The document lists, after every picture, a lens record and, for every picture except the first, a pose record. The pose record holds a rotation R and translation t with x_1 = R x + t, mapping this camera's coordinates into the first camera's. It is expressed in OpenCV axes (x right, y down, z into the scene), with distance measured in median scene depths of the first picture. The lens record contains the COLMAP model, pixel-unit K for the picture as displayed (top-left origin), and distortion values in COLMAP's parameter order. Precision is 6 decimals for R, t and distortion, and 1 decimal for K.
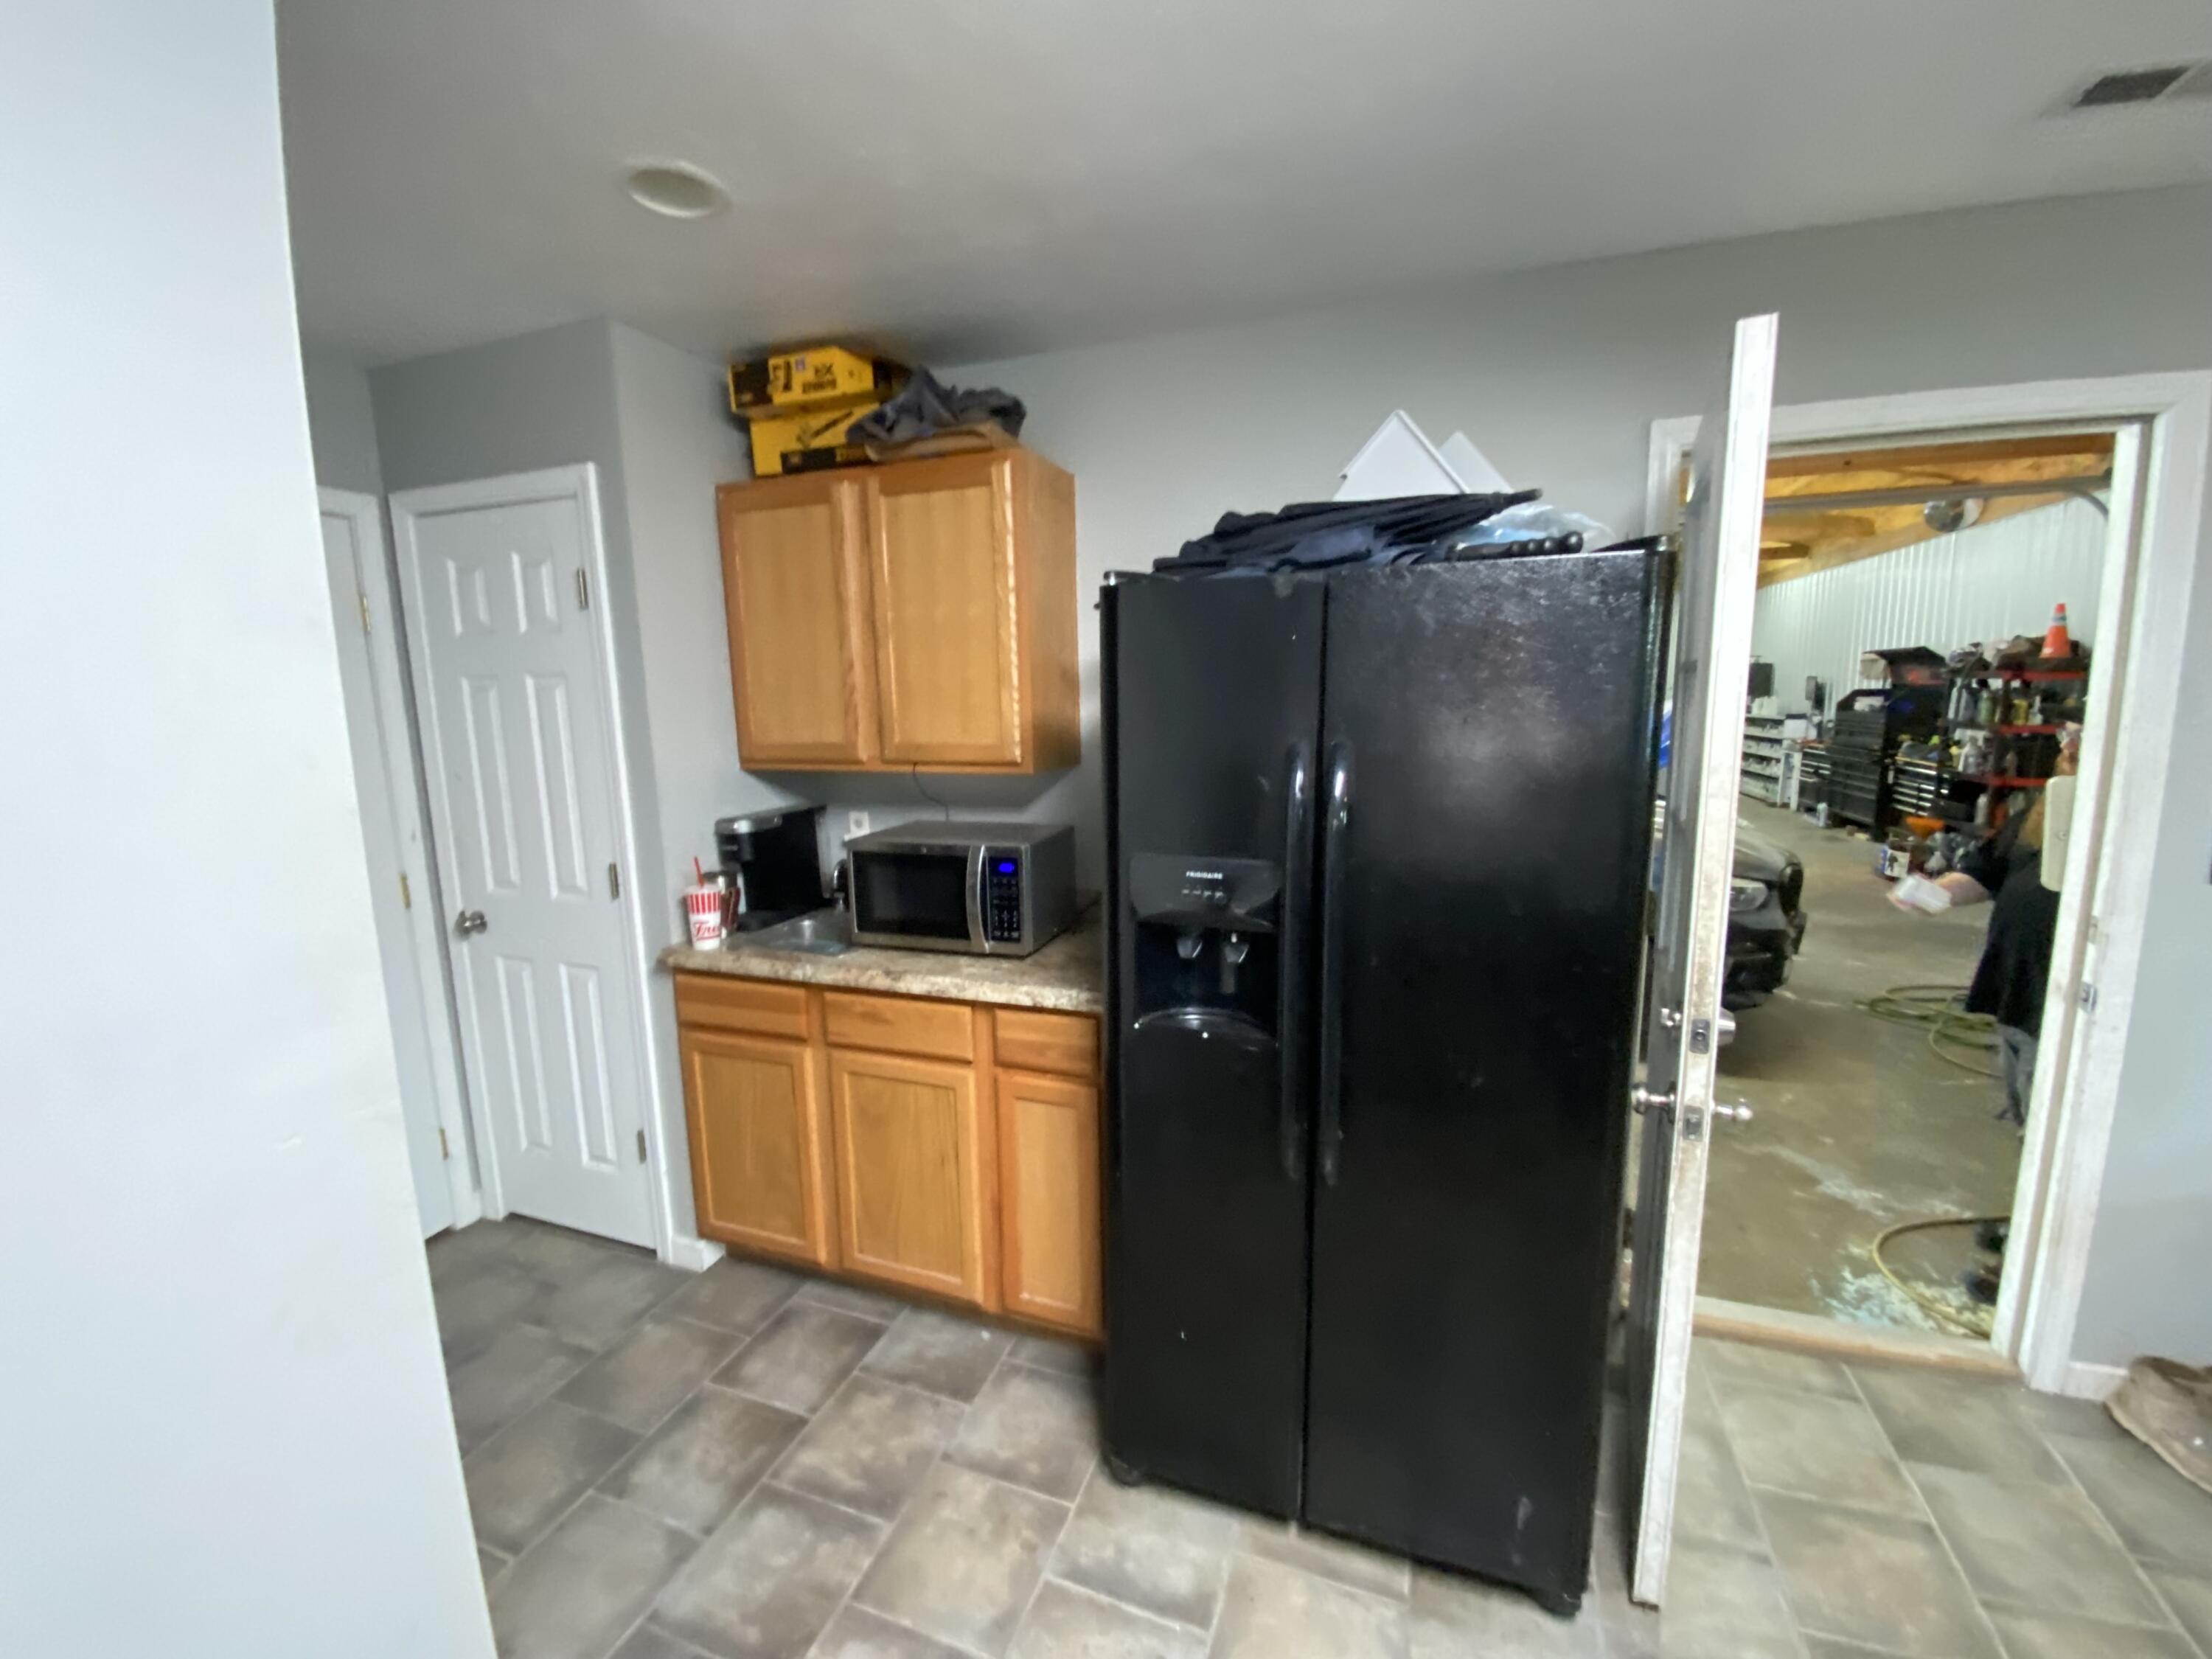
lens RADIAL K [[884.3, 0, 1118.5], [0, 884.3, 822.5], [0, 0, 1]] dist [0.001657, -0.000554]
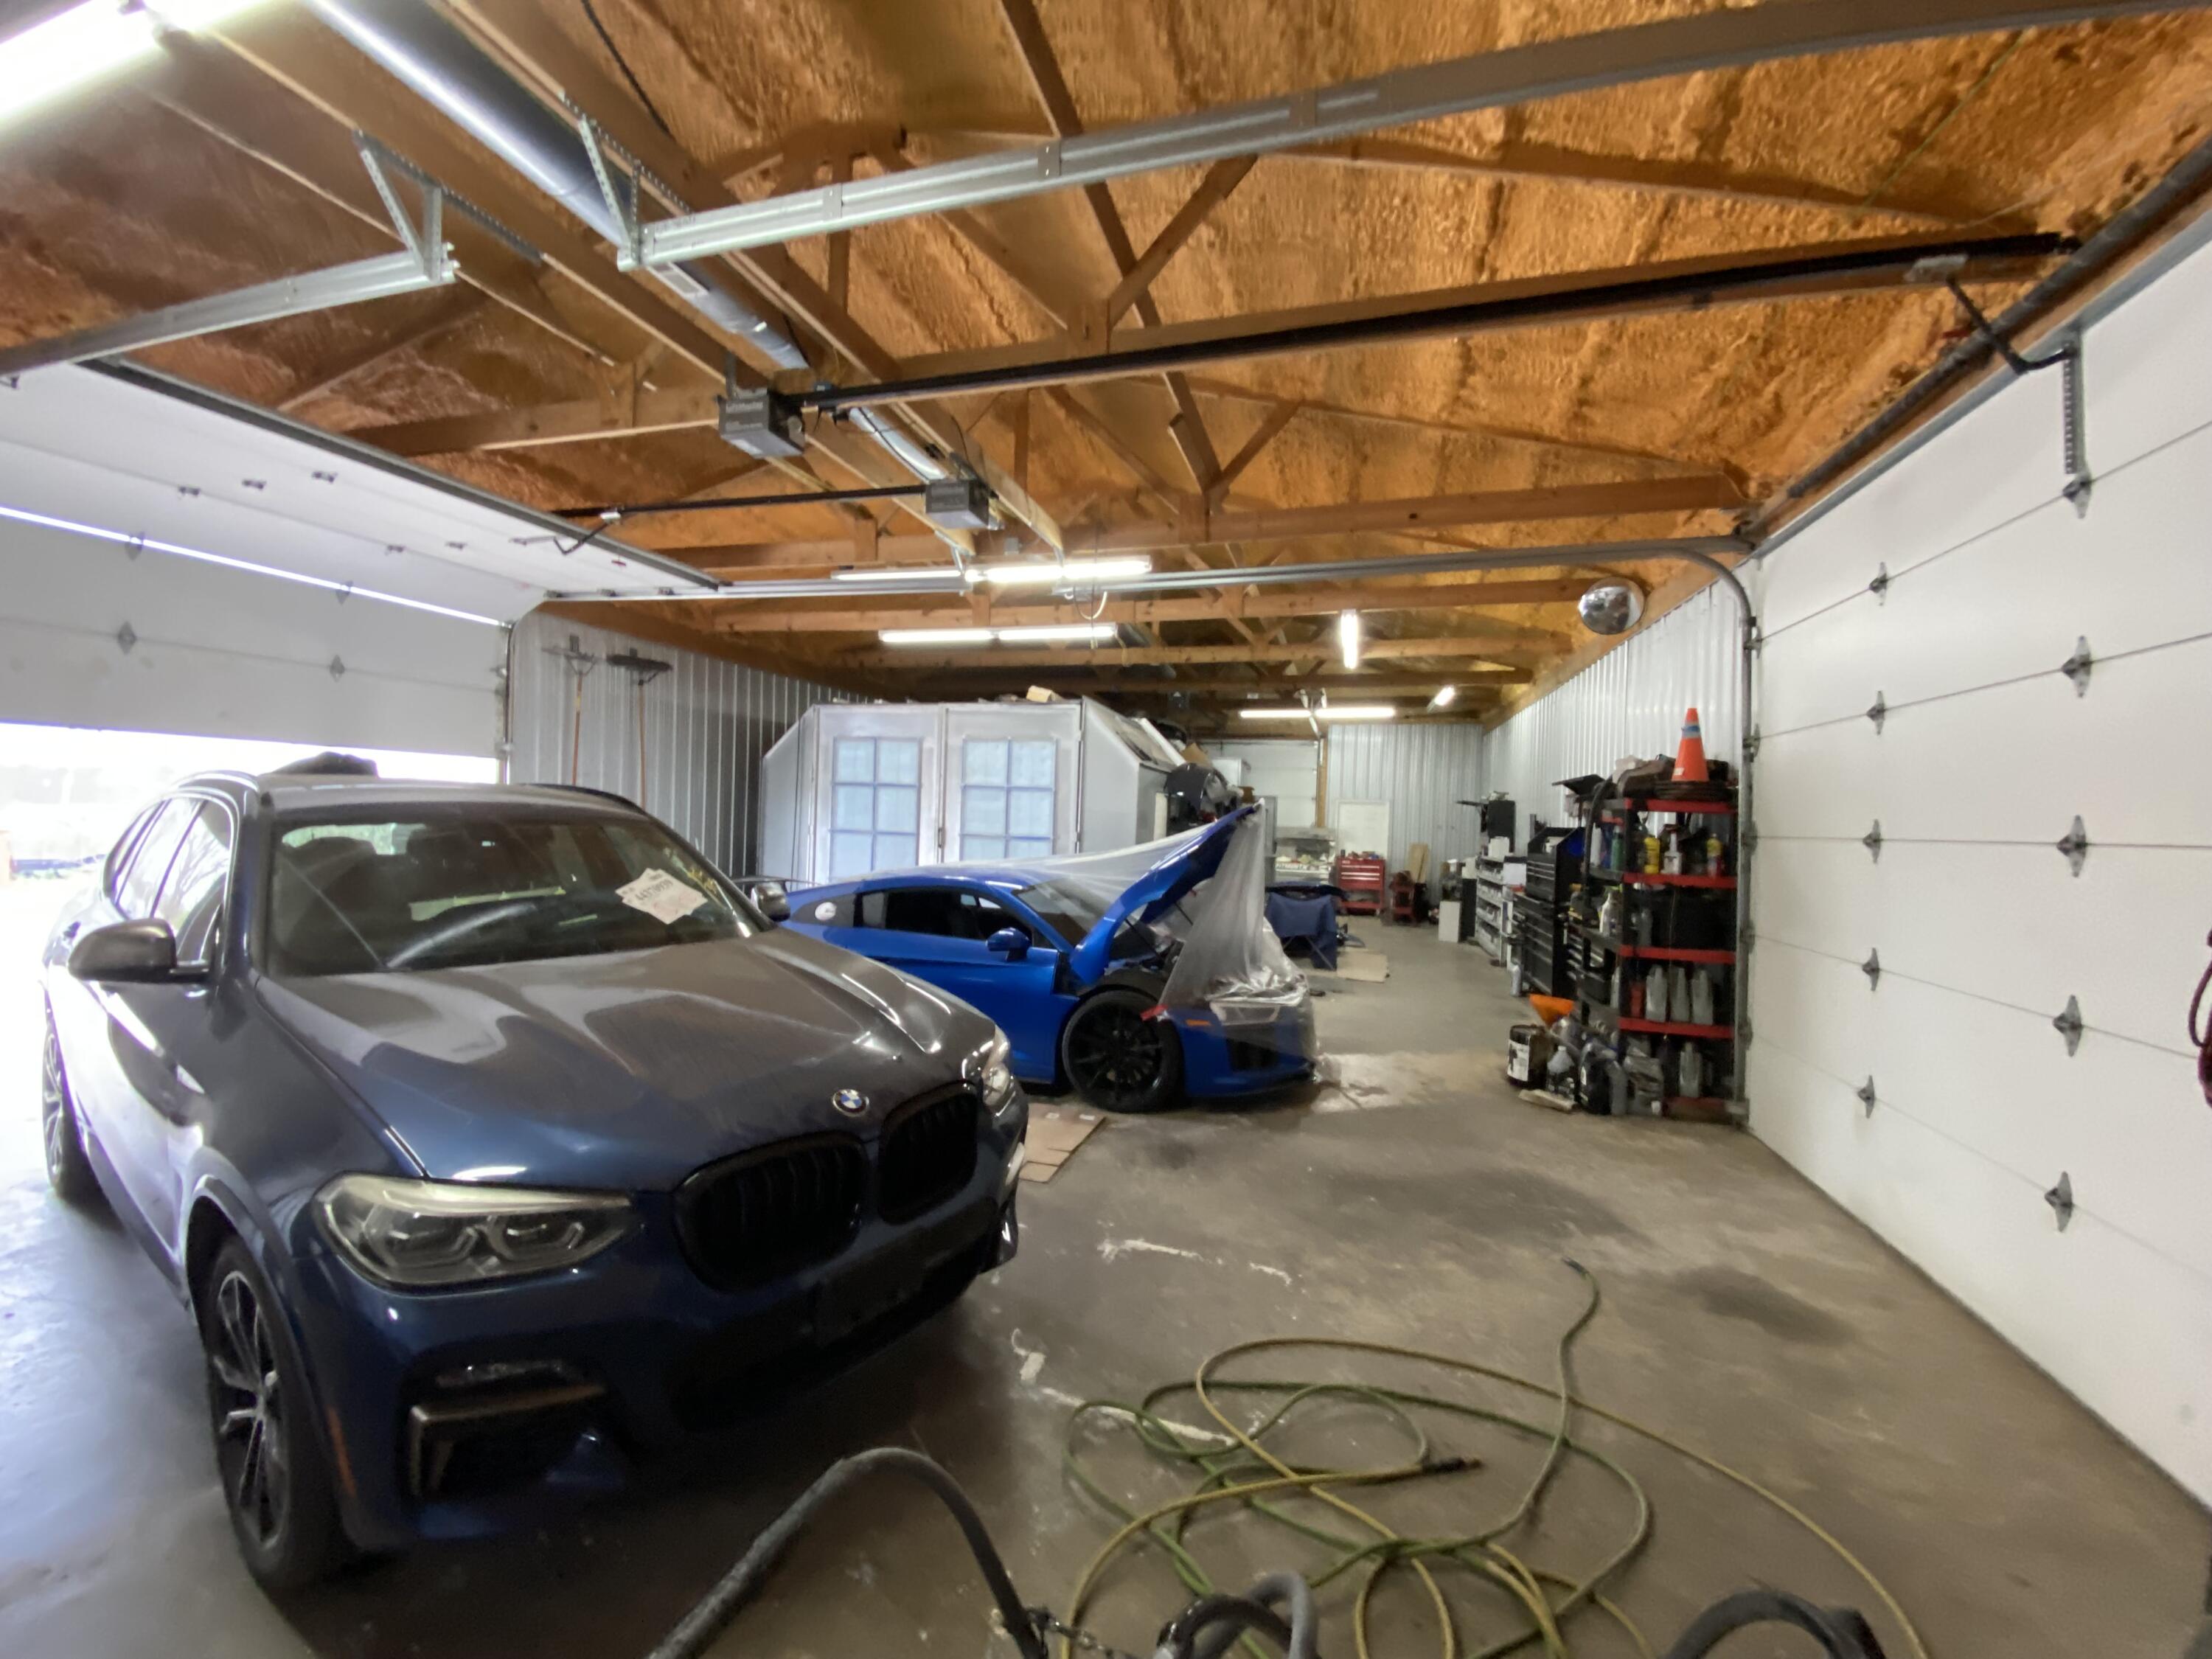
lens RADIAL K [[884.3, 0, 1101.8], [0, 884.3, 836.9], [0, 0, 1]] dist [0.001657, -0.000554]
pose [[0.995043, 0.055195, 0.082718, 0.490031], [-0.044644, 0.991231, -0.124369, -0.028585], [-0.088857, 0.120060, 0.988782, 0.311858]]
